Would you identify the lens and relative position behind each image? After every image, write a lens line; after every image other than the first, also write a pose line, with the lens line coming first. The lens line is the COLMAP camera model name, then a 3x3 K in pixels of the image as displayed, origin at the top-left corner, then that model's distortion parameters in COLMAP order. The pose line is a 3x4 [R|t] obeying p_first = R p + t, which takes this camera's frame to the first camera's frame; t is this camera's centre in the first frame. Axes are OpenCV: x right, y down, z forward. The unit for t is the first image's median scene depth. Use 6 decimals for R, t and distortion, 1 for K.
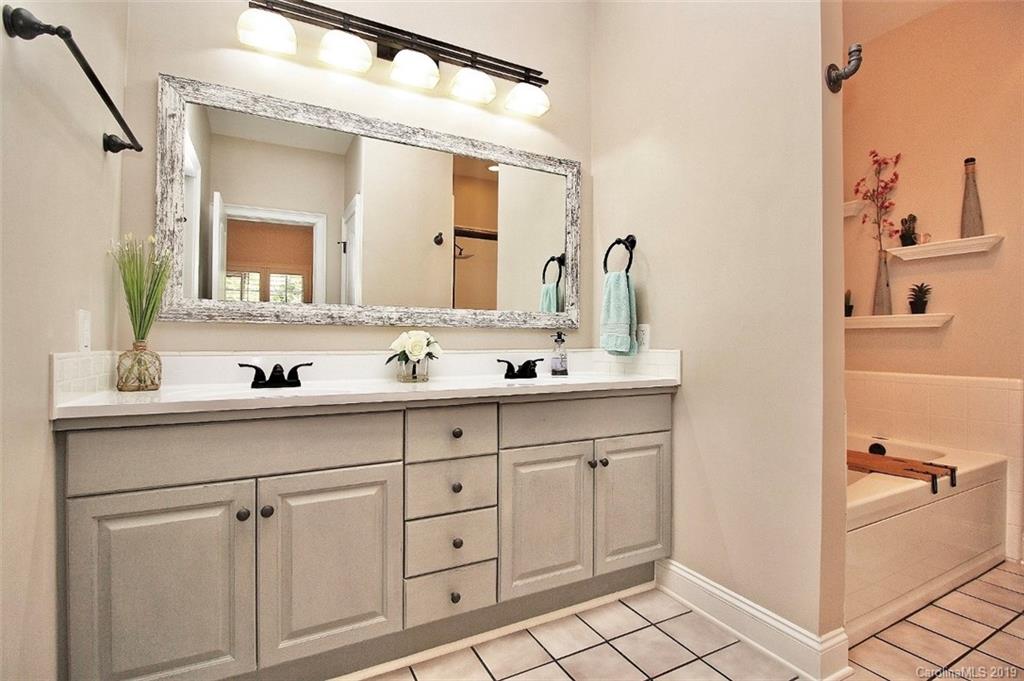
lens RADIAL K [[477.5, 0, 514.5], [0, 477.5, 335.5], [0, 0, 1]] dist [0.000880, -0.012788]
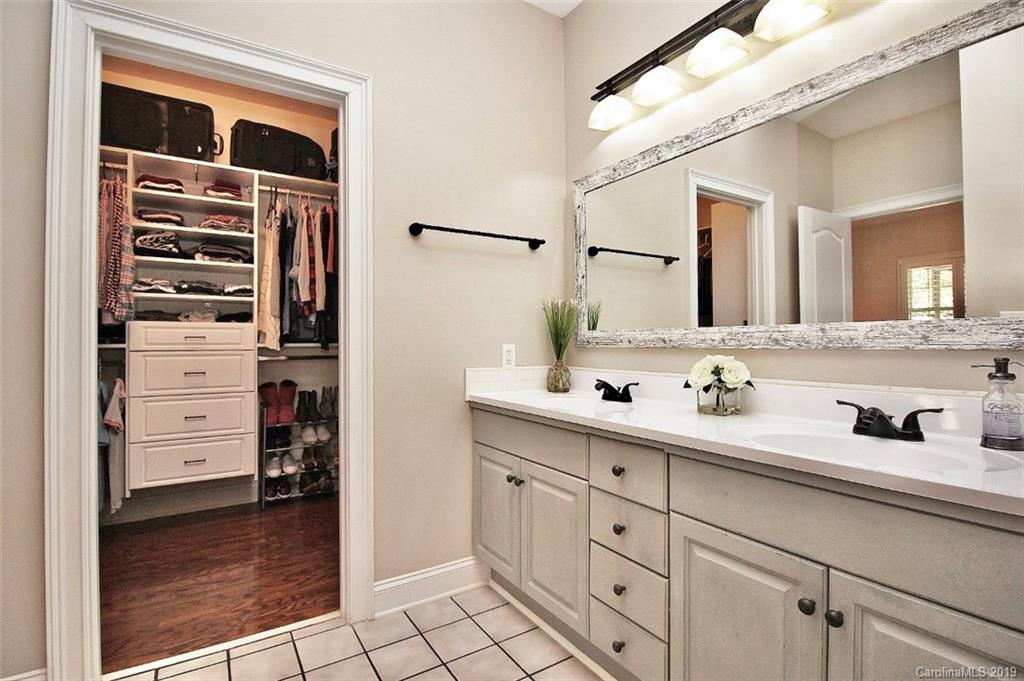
lens RADIAL K [[477.5, 0, 514.5], [0, 477.5, 335.5], [0, 0, 1]] dist [0.000880, -0.012788]
pose [[0.099514, -0.019358, -0.994848, 0.657808], [0.017200, 0.999695, -0.017731, -0.038613], [0.994887, -0.015347, 0.099817, 0.591760]]
